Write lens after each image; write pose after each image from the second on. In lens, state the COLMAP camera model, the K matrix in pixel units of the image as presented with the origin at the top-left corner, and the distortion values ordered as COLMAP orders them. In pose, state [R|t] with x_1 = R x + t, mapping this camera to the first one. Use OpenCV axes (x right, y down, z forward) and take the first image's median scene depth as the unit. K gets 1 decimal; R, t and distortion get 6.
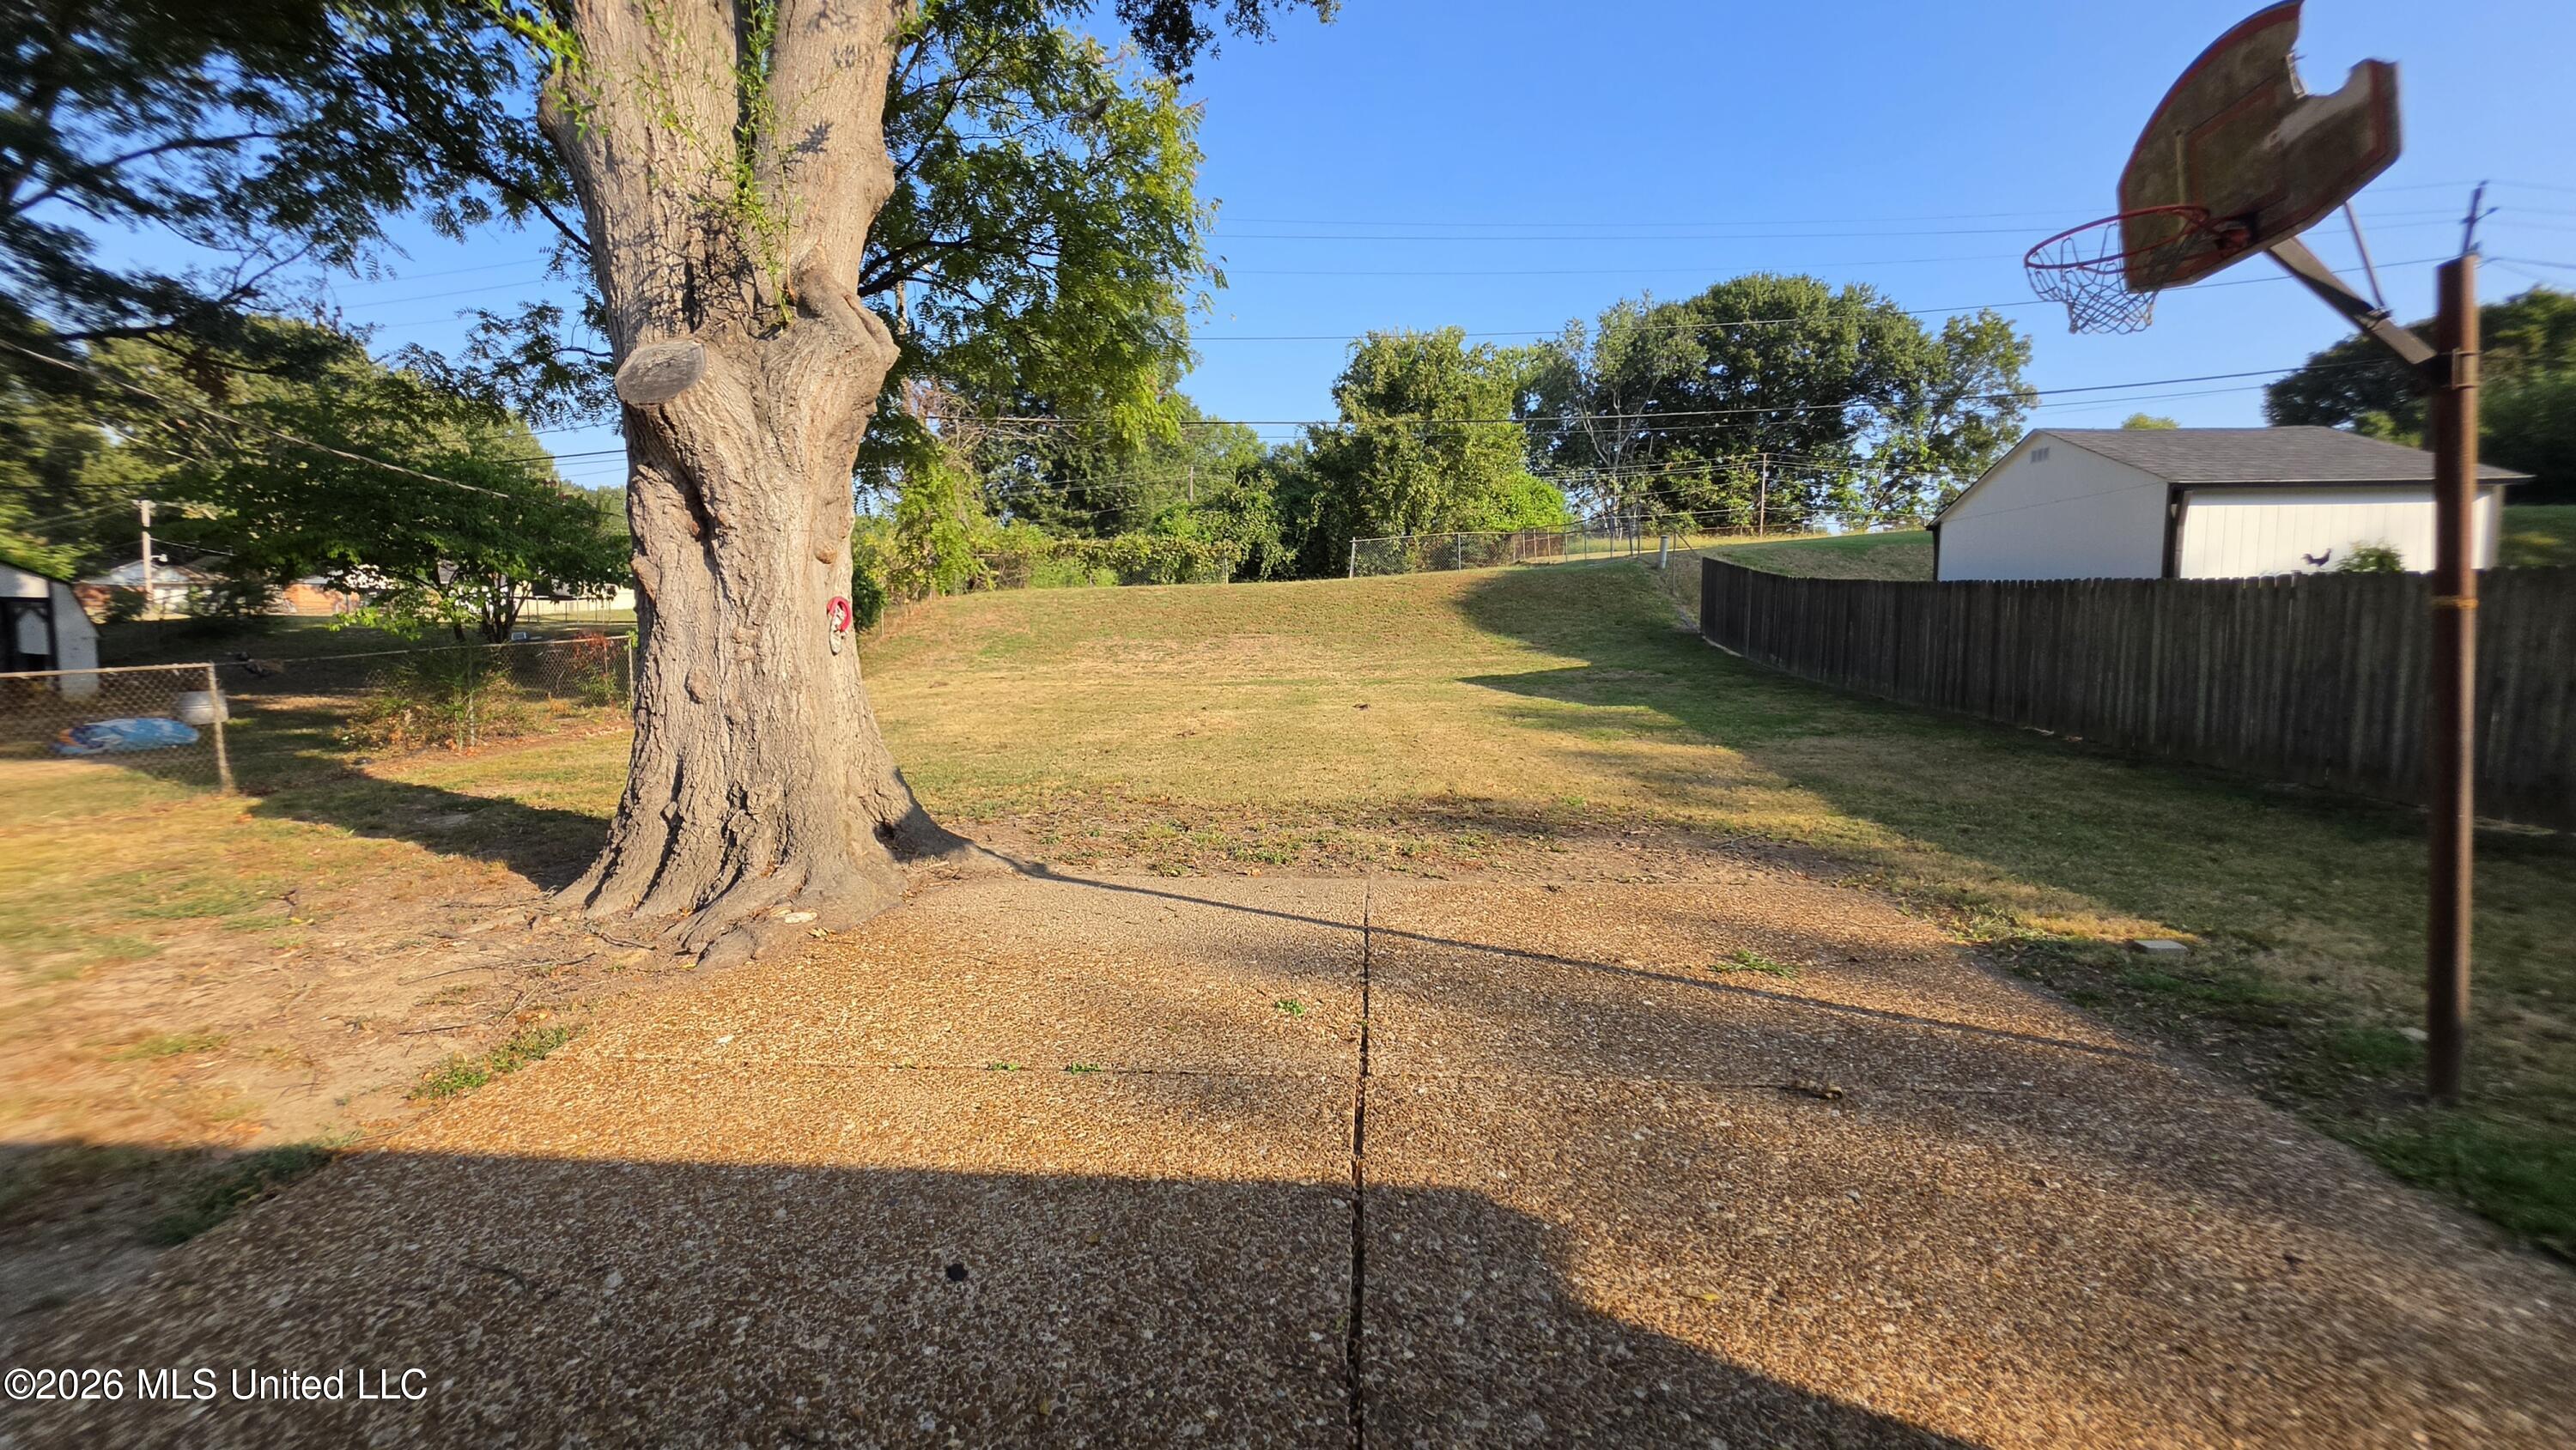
lens RADIAL K [[1031.7, 0, 1287.1], [0, 1031.7, 722.7], [0, 0, 1]] dist [-0.004258, 0.000490]
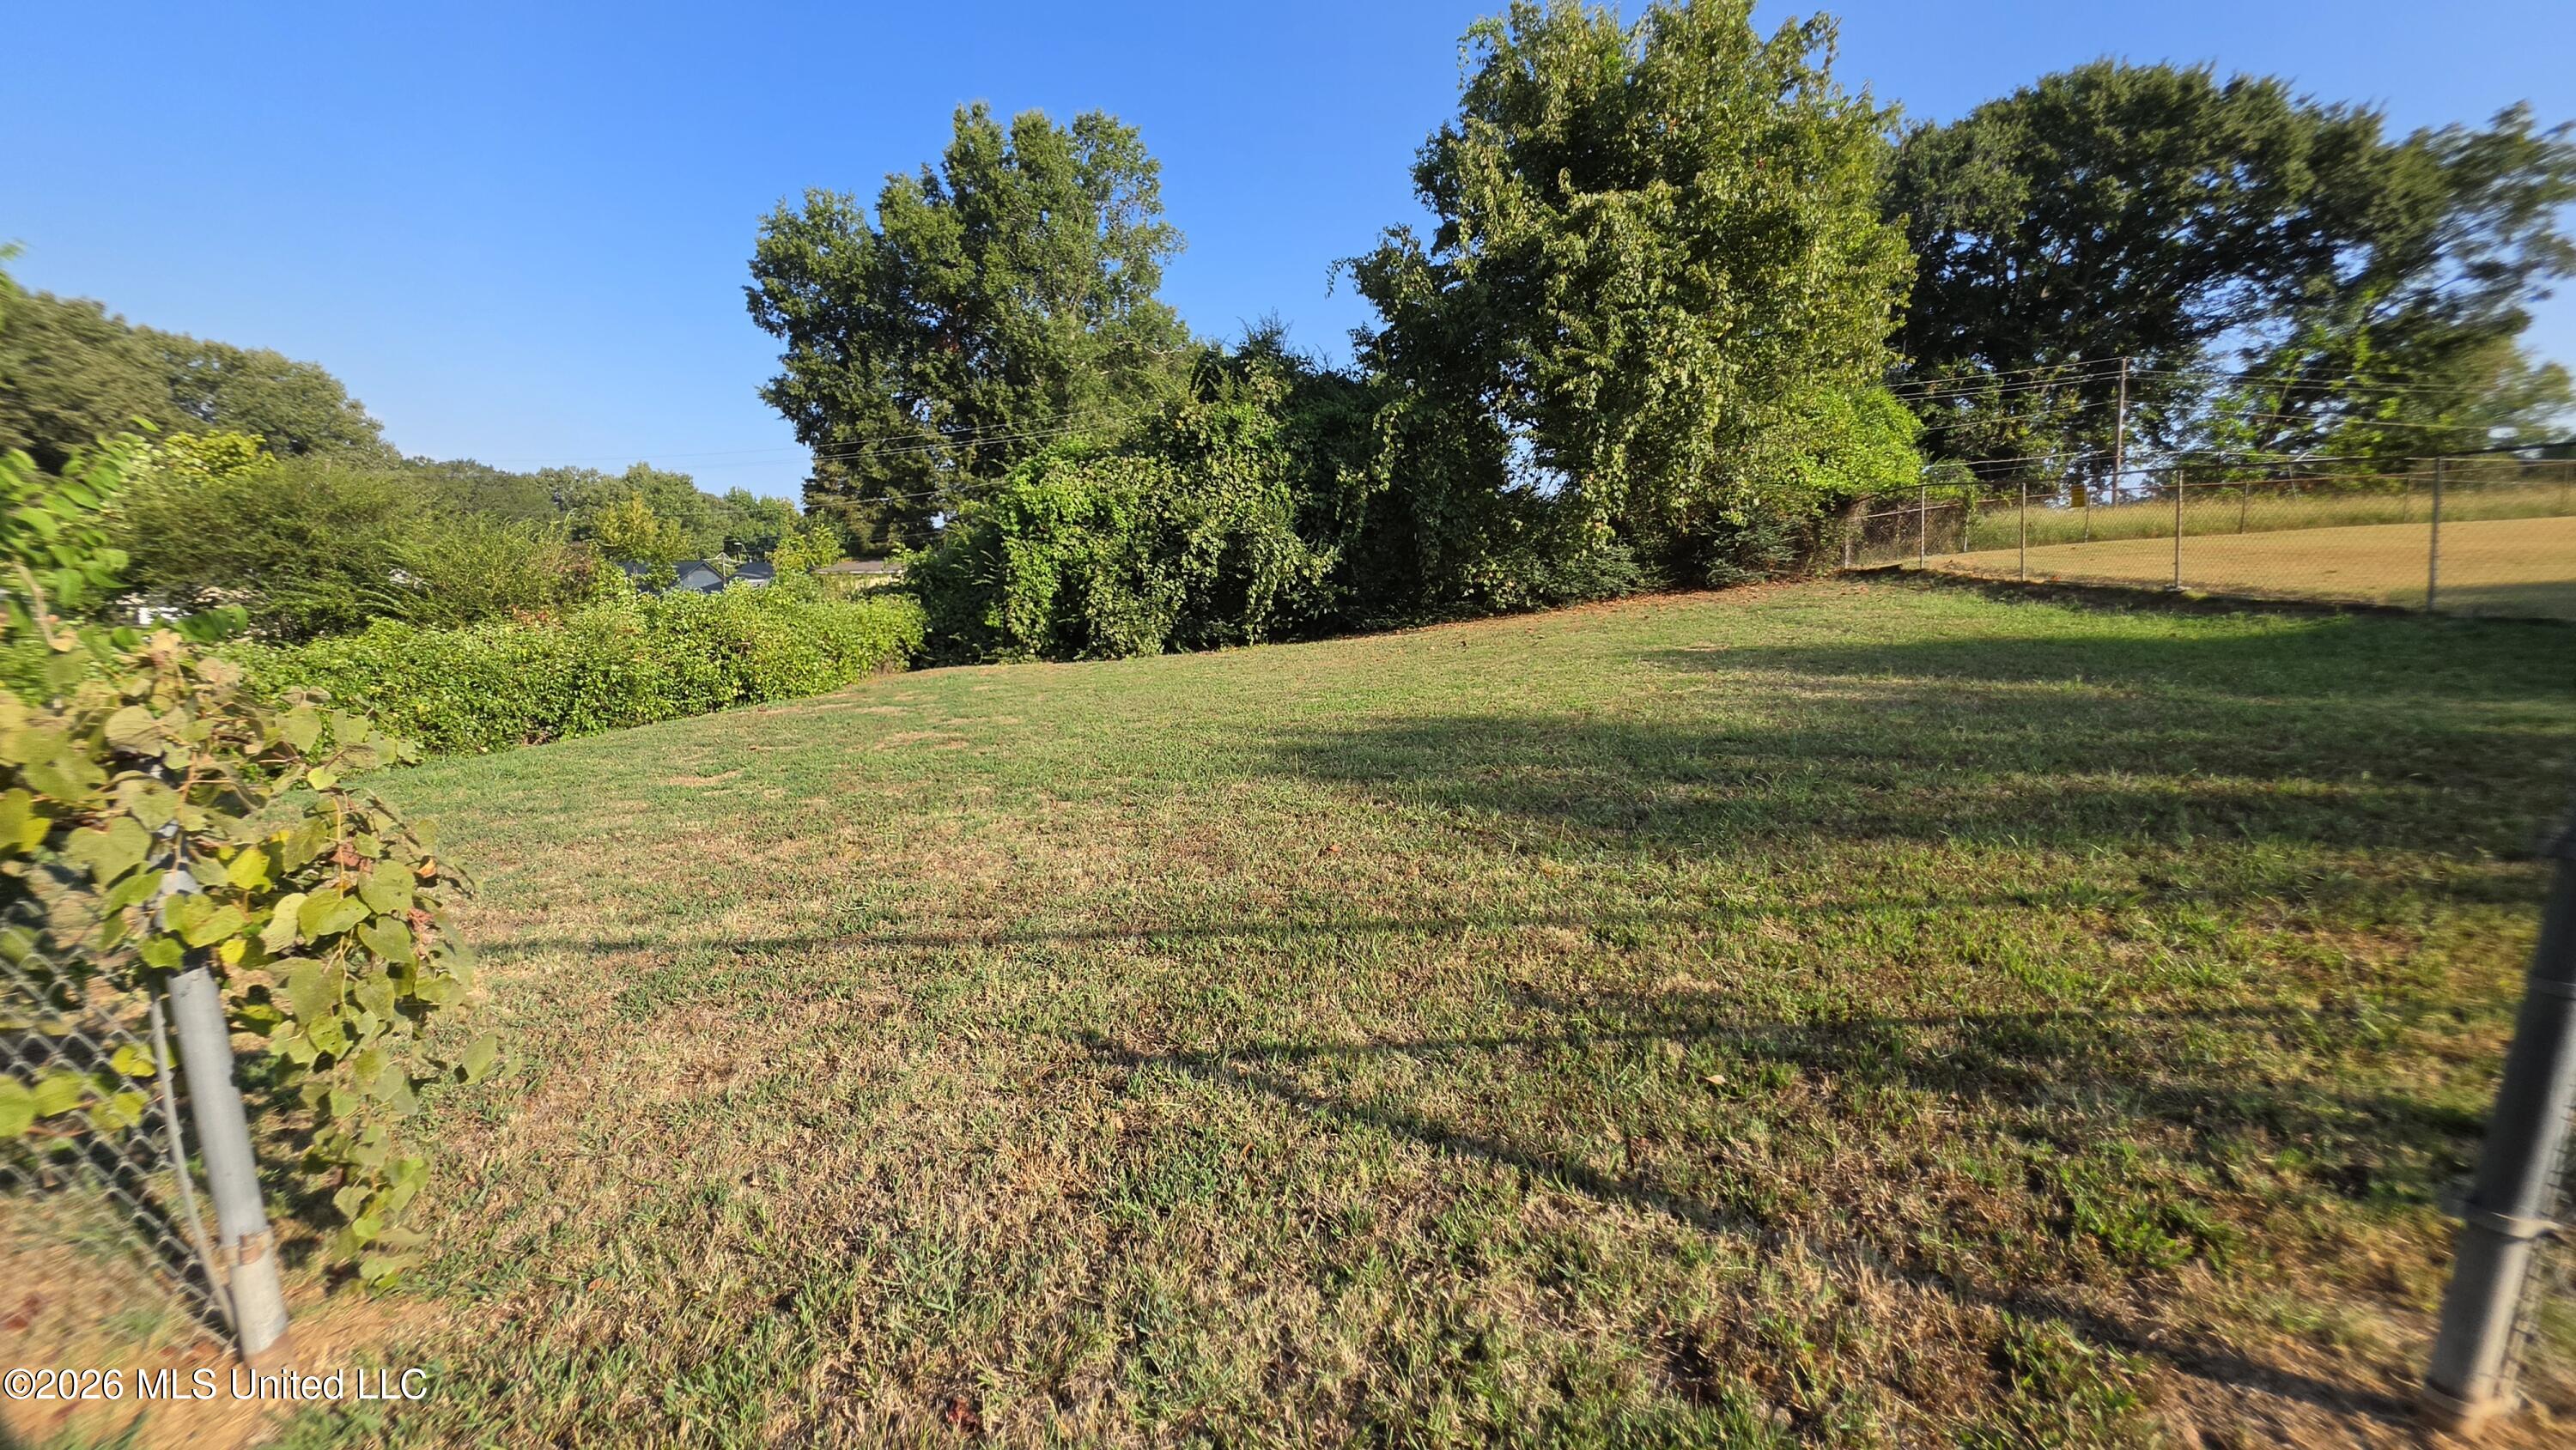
lens RADIAL K [[1031.7, 0, 1287.1], [0, 1031.7, 722.7], [0, 0, 1]] dist [-0.004258, 0.000490]
pose [[0.999372, -0.009432, -0.034171, 0.002745], [0.010253, 0.999661, 0.023933, -0.108522], [0.033933, -0.024268, 0.999129, 0.589283]]
